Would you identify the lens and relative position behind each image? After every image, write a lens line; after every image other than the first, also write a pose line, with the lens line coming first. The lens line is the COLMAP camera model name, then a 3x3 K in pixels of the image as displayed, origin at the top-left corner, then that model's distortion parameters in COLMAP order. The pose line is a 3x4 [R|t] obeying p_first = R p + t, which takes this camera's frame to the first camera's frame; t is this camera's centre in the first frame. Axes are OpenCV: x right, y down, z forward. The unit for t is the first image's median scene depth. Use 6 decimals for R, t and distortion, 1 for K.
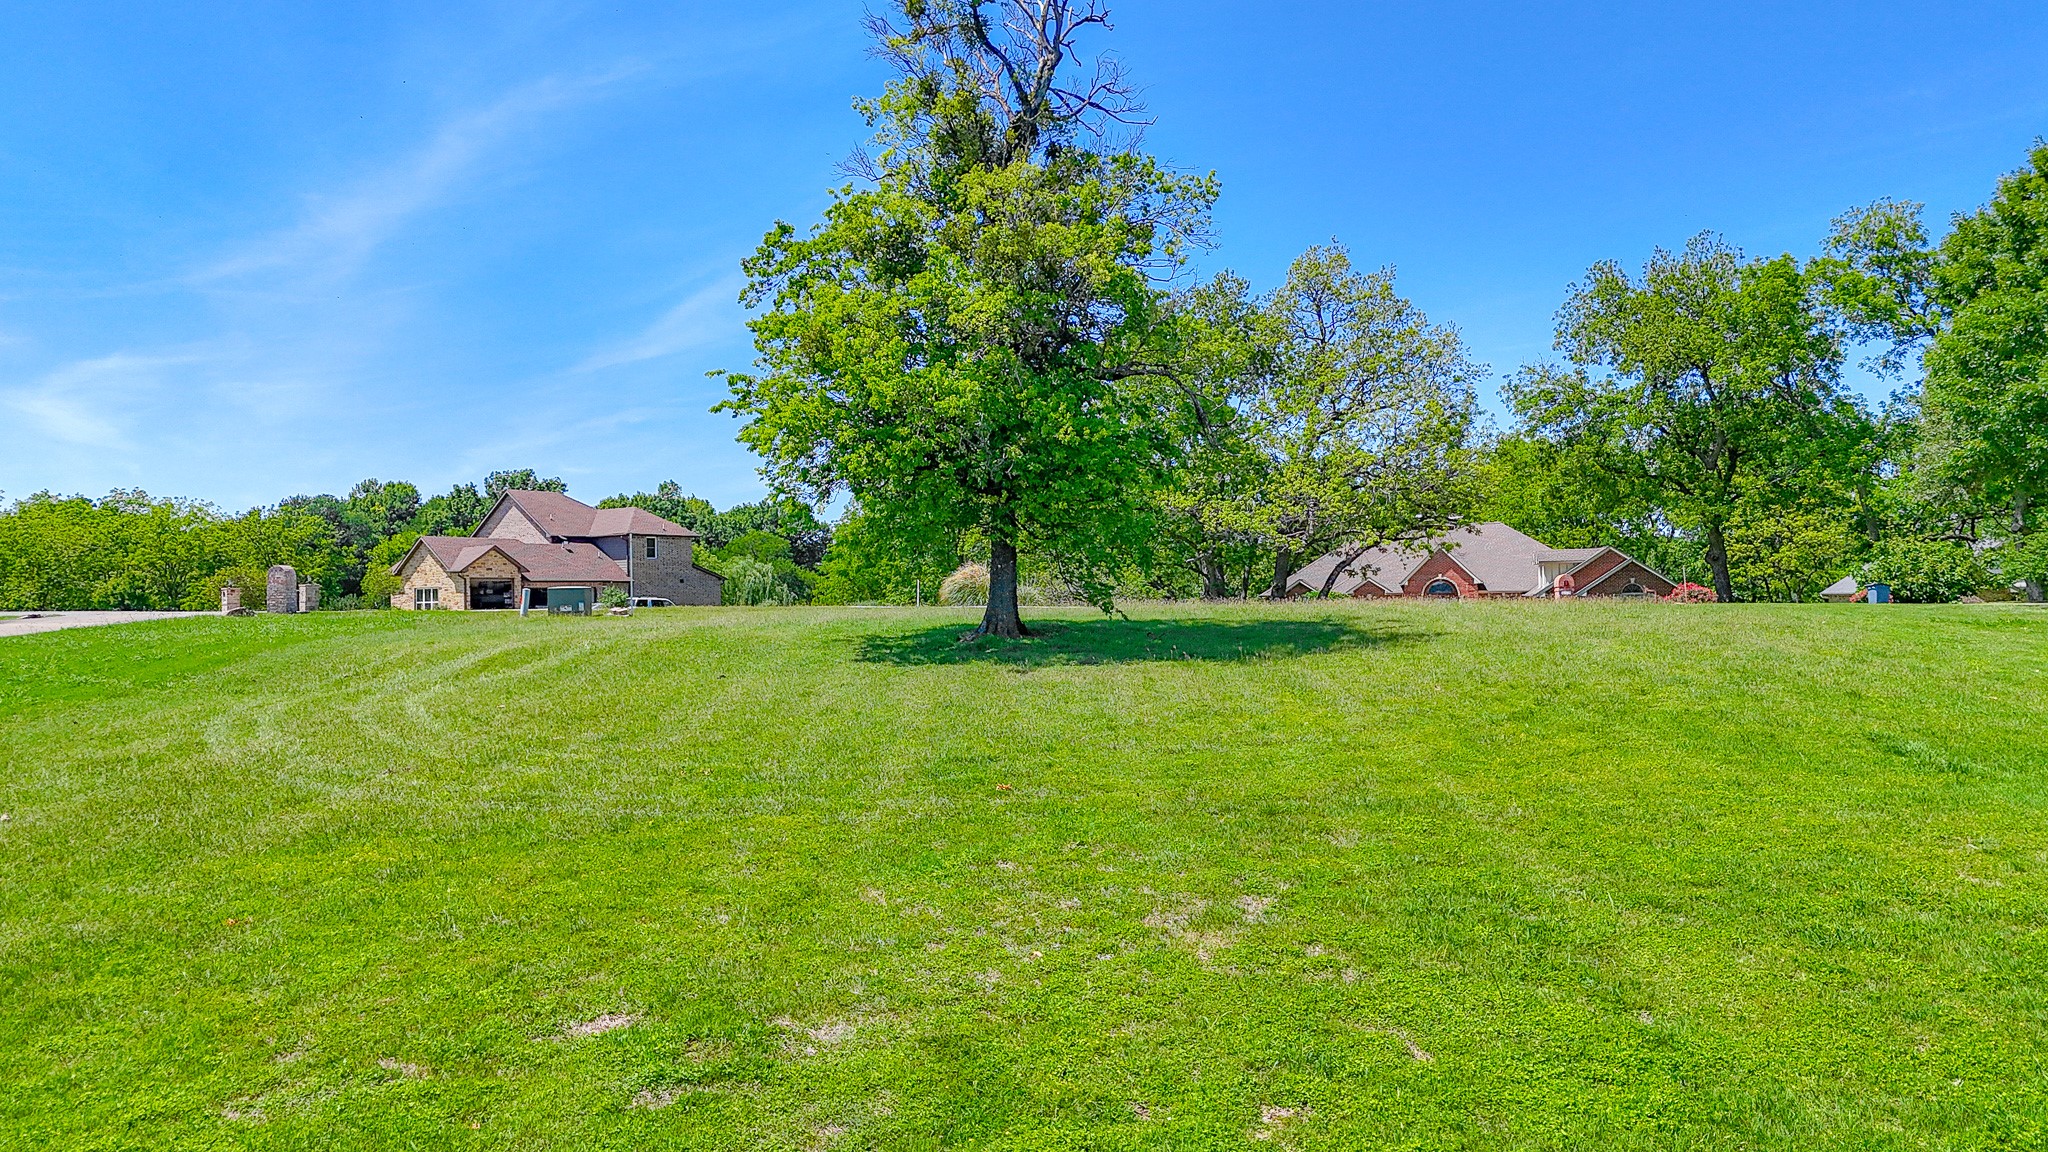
lens RADIAL K [[1508.5, 0, 1022.7], [0, 1508.5, 562.2], [0, 0, 1]] dist [0.074158, -0.069844]
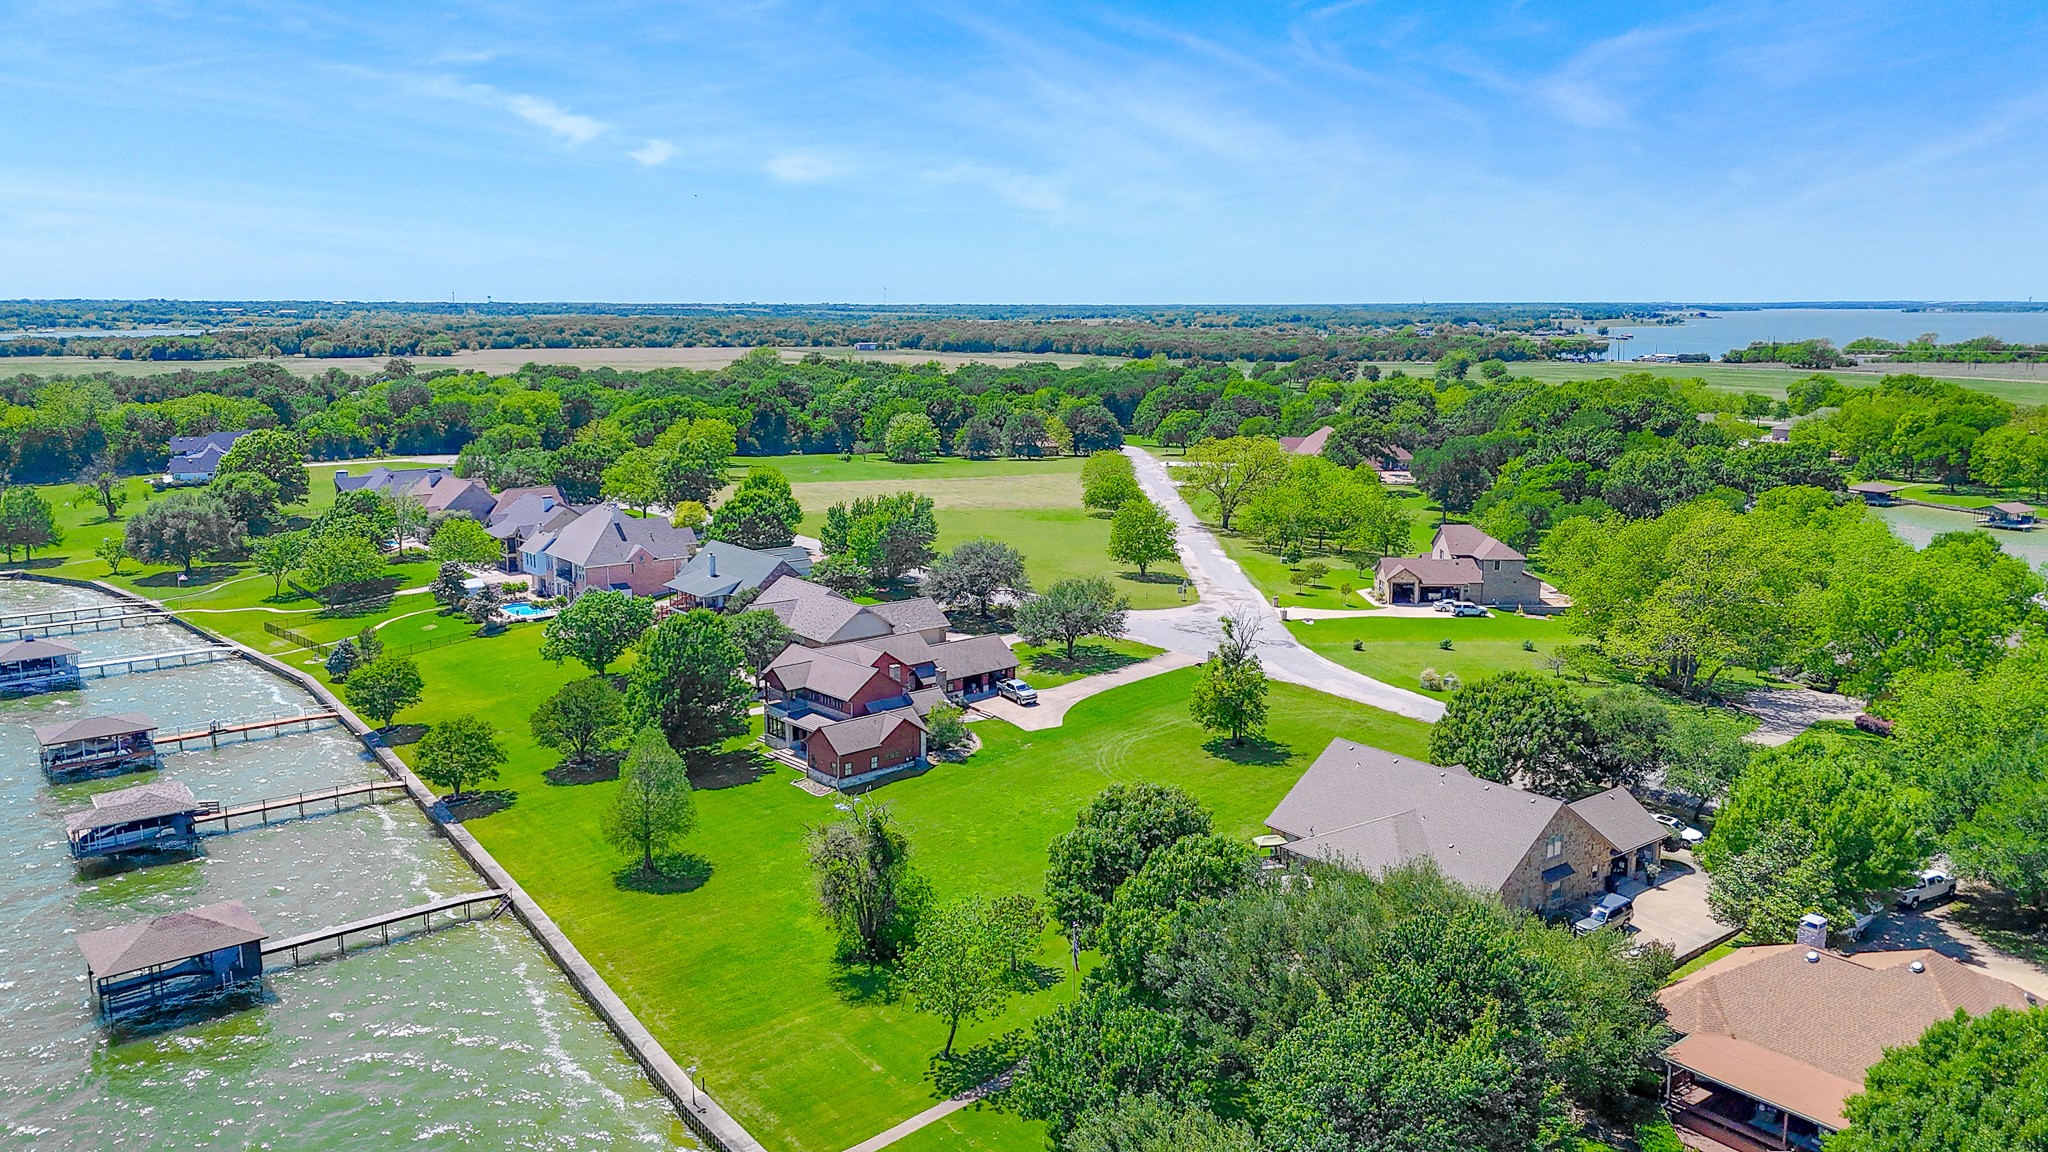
lens RADIAL K [[1508.5, 0, 1031.5], [0, 1508.5, 575.3], [0, 0, 1]] dist [0.074158, -0.069844]
pose [[0.635232, 0.152880, -0.757039, 1.139972], [0.008890, 0.978700, 0.205103, -0.537079], [0.772270, -0.137019, 0.620343, -0.914978]]
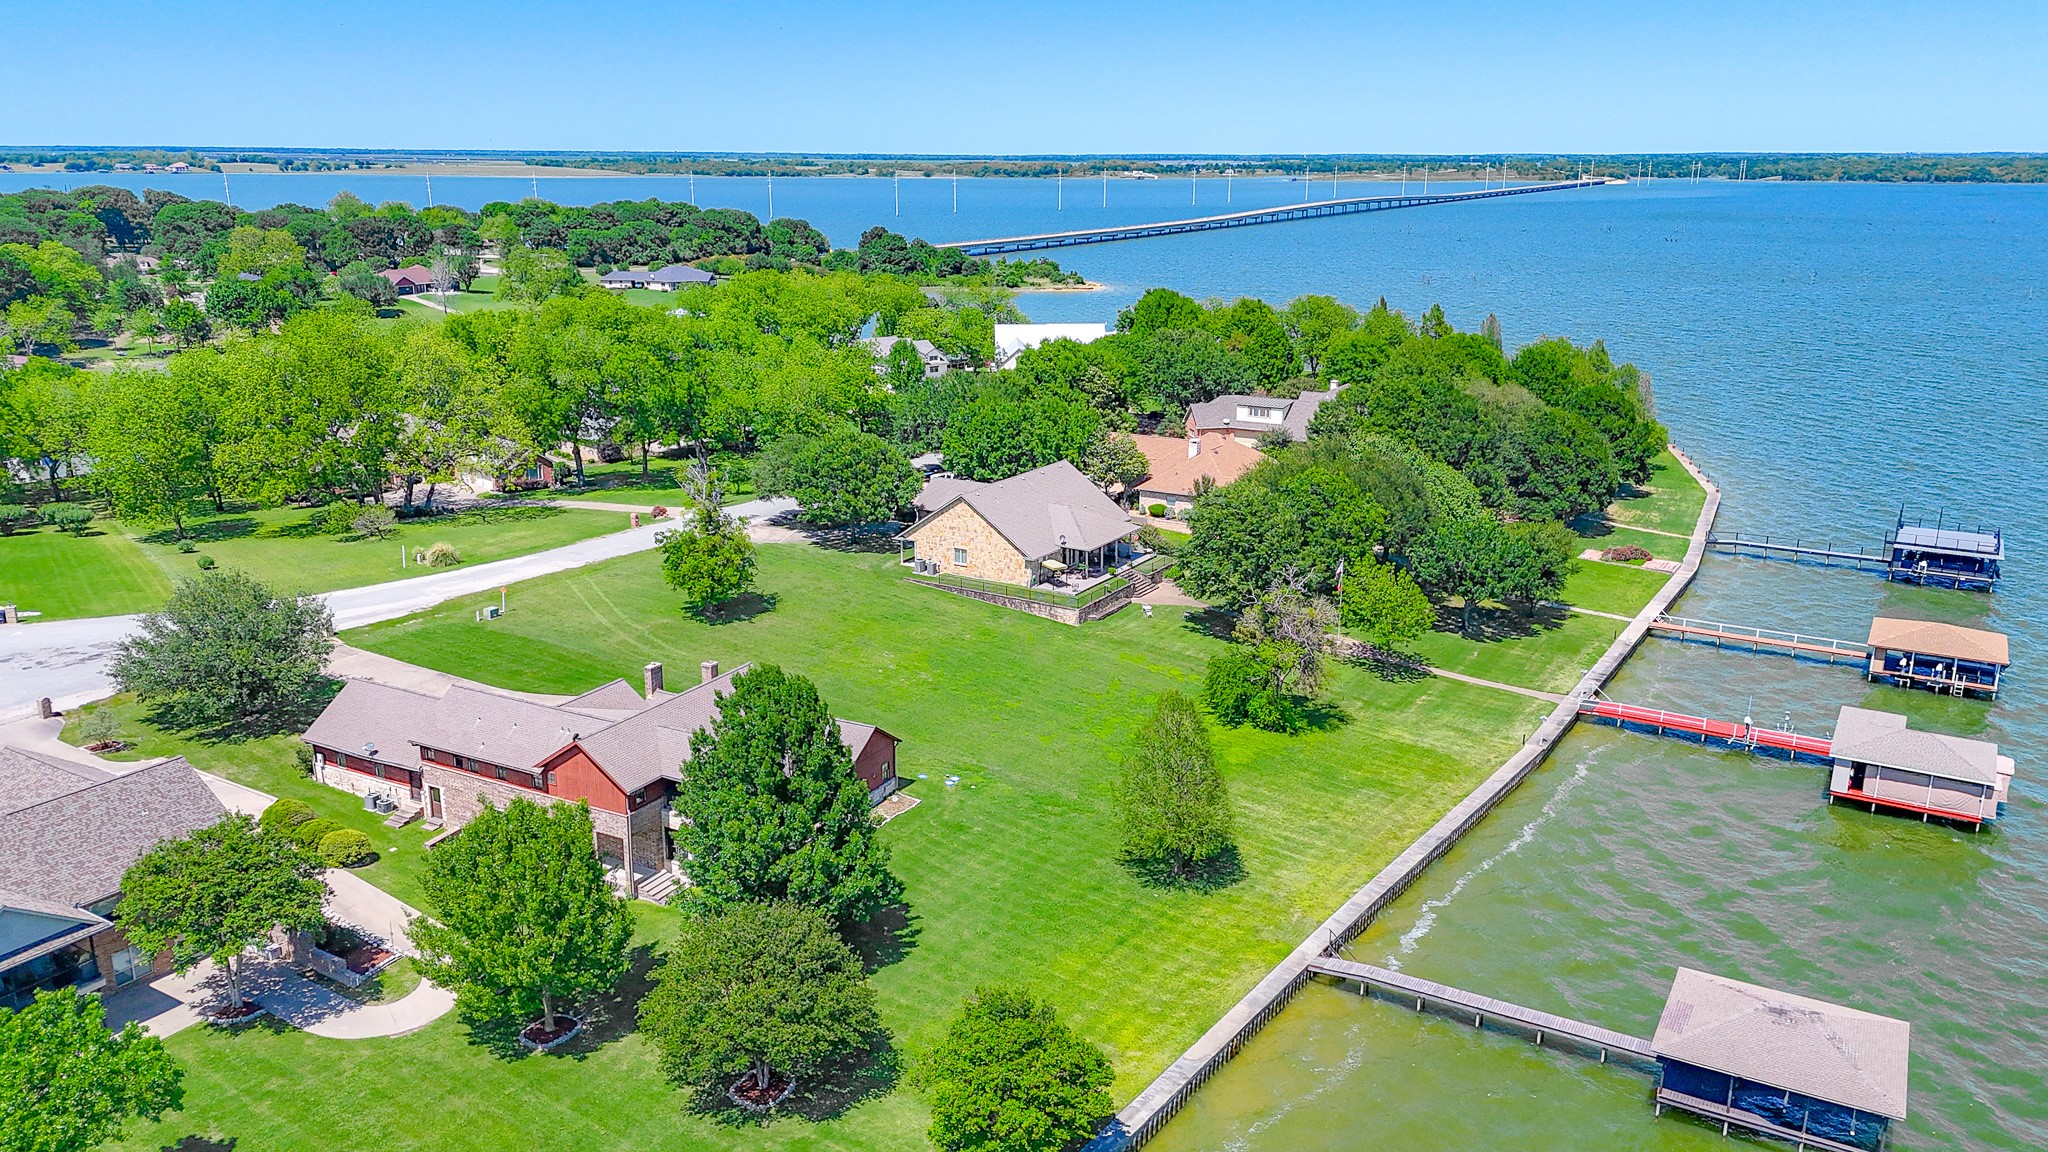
lens RADIAL K [[1508.5, 0, 1023.0], [0, 1508.5, 583.6], [0, 0, 1]] dist [0.074158, -0.069844]
pose [[0.505604, -0.216559, 0.835145, -1.165266], [-0.034107, 0.962212, 0.270157, -0.455166], [-0.862091, -0.165077, 0.479112, -0.716458]]
